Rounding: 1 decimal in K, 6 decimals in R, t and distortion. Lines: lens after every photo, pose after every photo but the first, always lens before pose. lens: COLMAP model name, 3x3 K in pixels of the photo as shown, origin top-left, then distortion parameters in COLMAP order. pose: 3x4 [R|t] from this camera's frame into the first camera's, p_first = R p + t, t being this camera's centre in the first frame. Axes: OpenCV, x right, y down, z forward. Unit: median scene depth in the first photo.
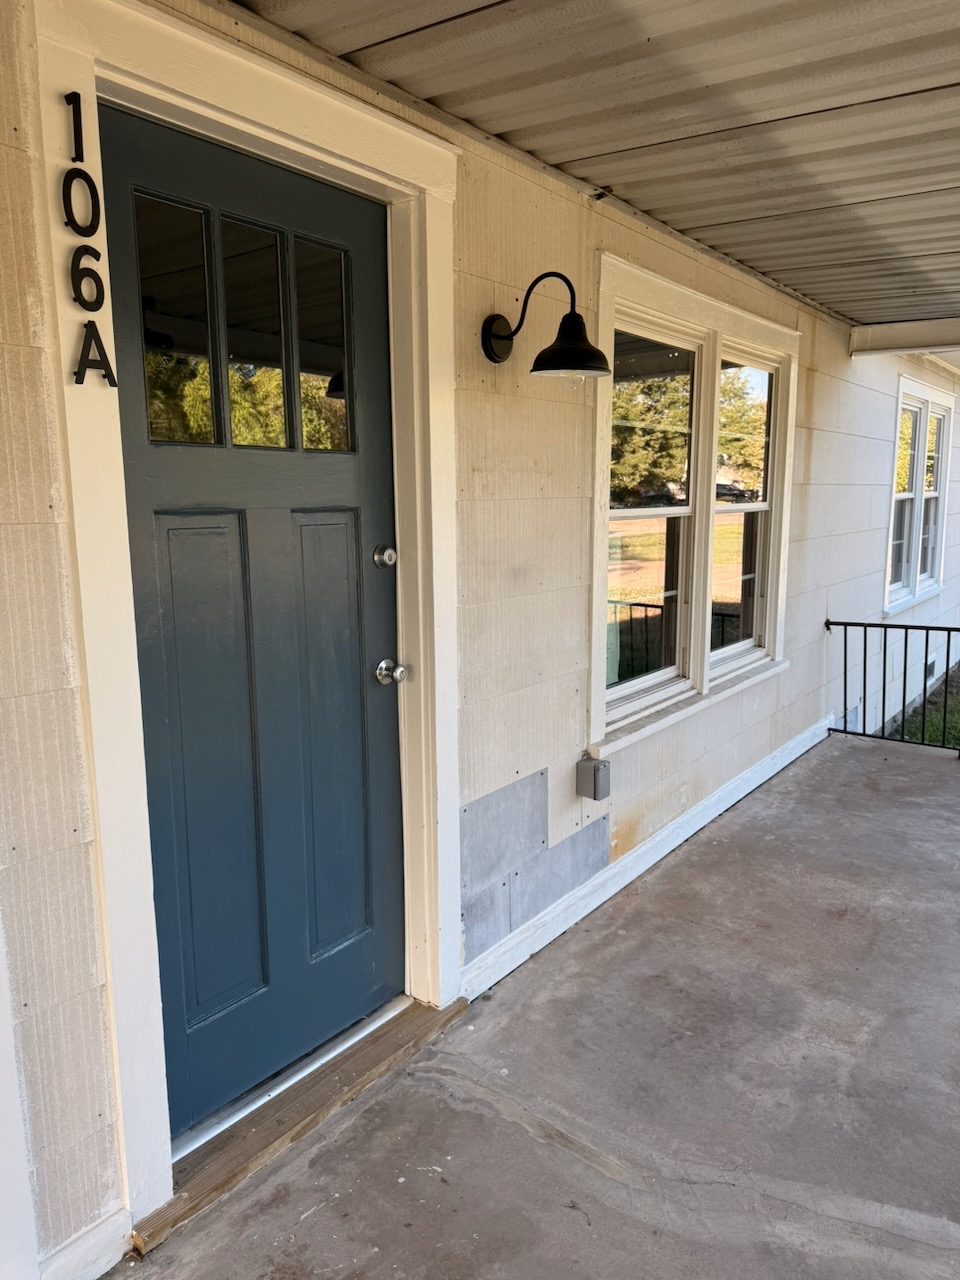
lens RADIAL K [[912.4, 0, 476.9], [0, 912.4, 641.7], [0, 0, 1]] dist [0.026436, -0.045418]
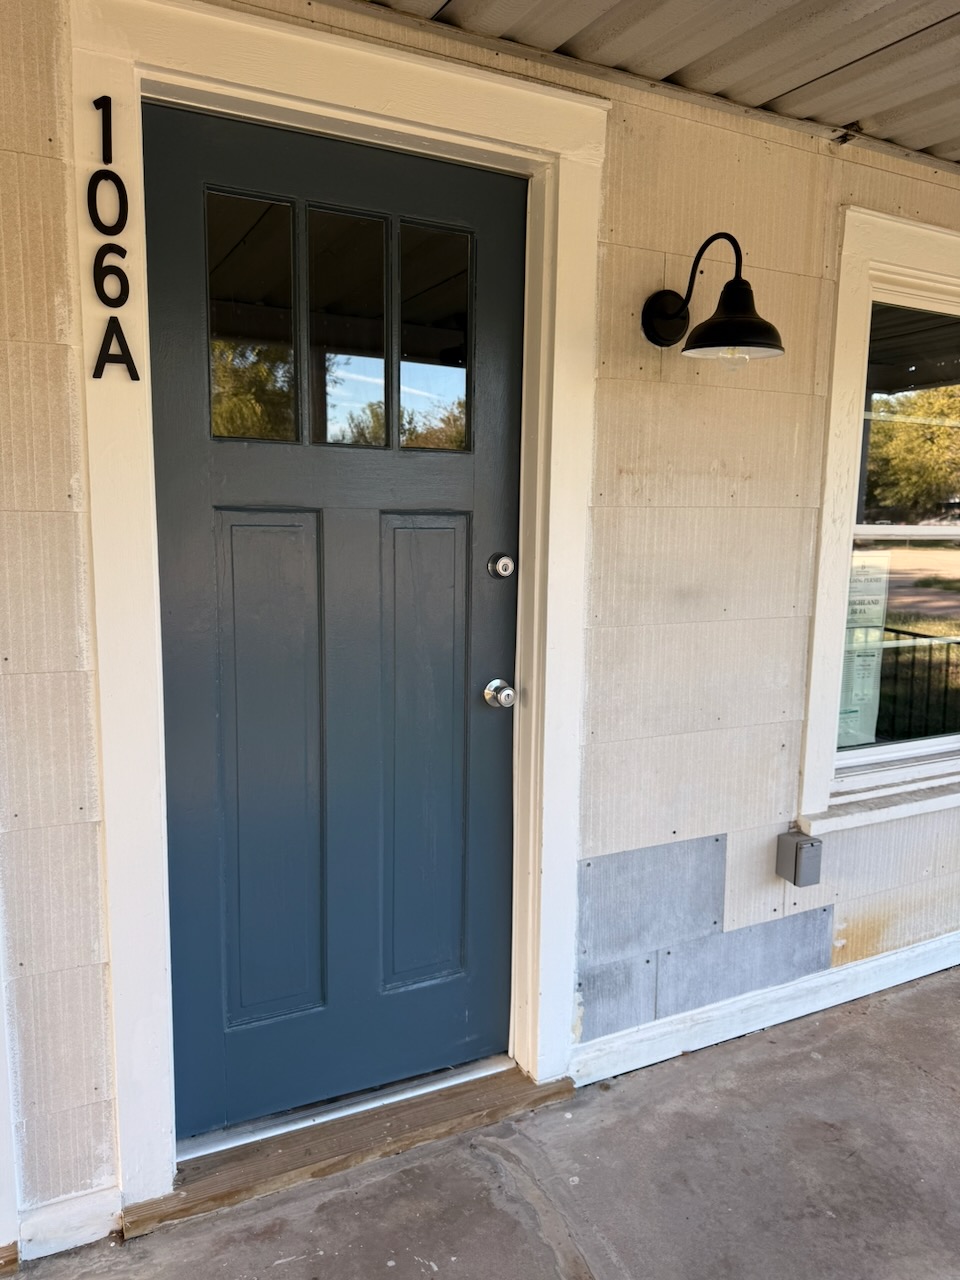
lens RADIAL K [[912.4, 0, 471.3], [0, 912.4, 637.4], [0, 0, 1]] dist [0.026436, -0.045418]
pose [[0.891213, 0.084067, -0.445727, 0.289219], [-0.095108, 0.995464, -0.002415, -0.018832], [0.443502, 0.044545, 0.895166, 0.186133]]
